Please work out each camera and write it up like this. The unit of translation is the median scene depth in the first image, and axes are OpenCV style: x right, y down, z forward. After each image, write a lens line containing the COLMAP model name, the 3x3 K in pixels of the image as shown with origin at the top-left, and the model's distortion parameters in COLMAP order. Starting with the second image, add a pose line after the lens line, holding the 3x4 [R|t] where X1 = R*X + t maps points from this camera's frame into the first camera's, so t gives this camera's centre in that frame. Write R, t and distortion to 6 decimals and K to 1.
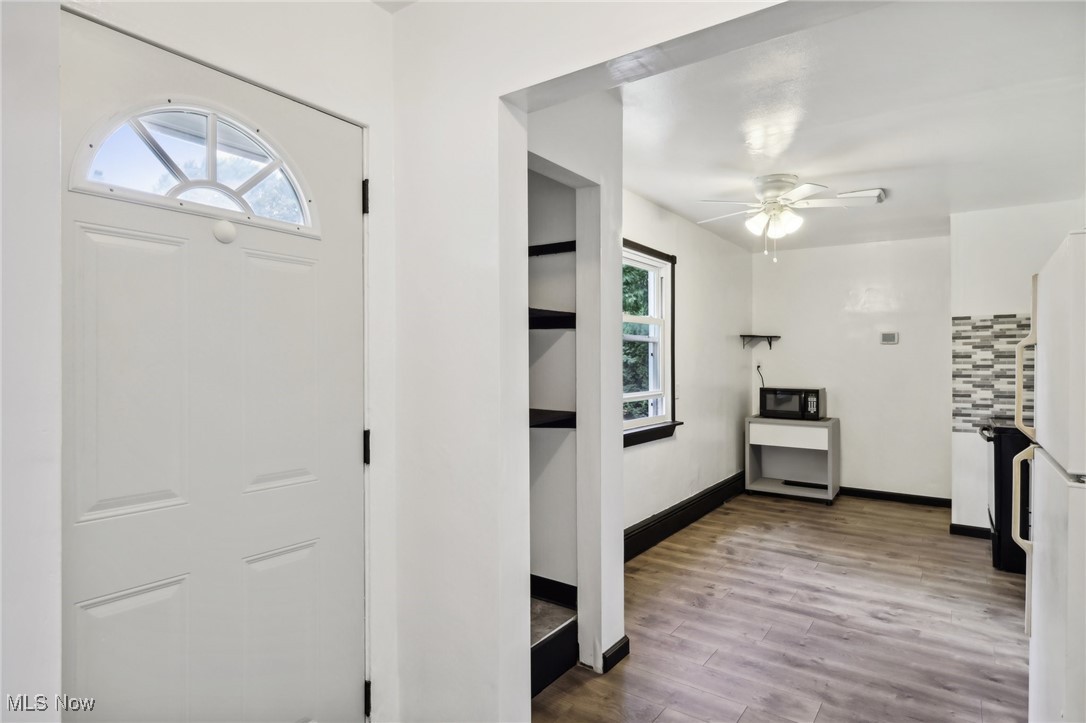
lens RADIAL K [[611.0, 0, 532.5], [0, 611.0, 352.4], [0, 0, 1]] dist [-0.003691, 0.001333]
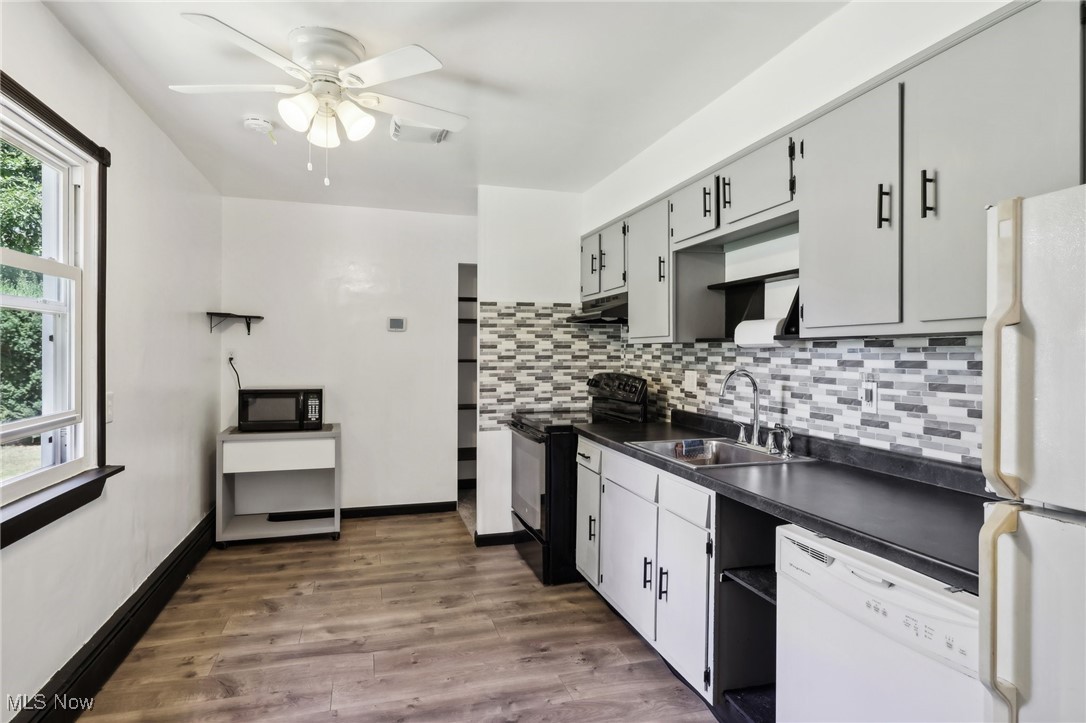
lens RADIAL K [[611.0, 0, 560.6], [0, 611.0, 349.7], [0, 0, 1]] dist [-0.003691, 0.001333]
pose [[0.600239, 0.002684, 0.799816, 0.049626], [-0.013282, 0.999890, 0.006612, 0.003998], [-0.799710, -0.014592, 0.600209, 0.377021]]
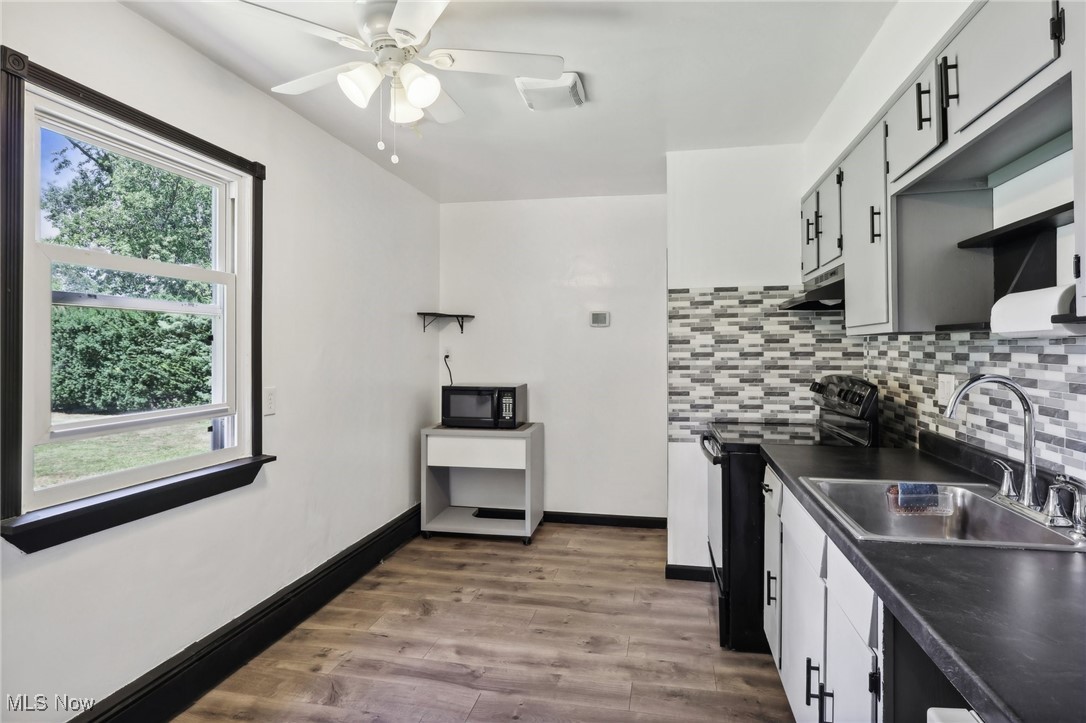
lens RADIAL K [[611.0, 0, 547.0], [0, 611.0, 341.3], [0, 0, 1]] dist [-0.003691, 0.001333]
pose [[0.913634, 0.000961, 0.406537, 0.247321], [-0.001445, 0.999999, 0.000883, 0.005569], [-0.406536, -0.001394, 0.913634, 0.376212]]
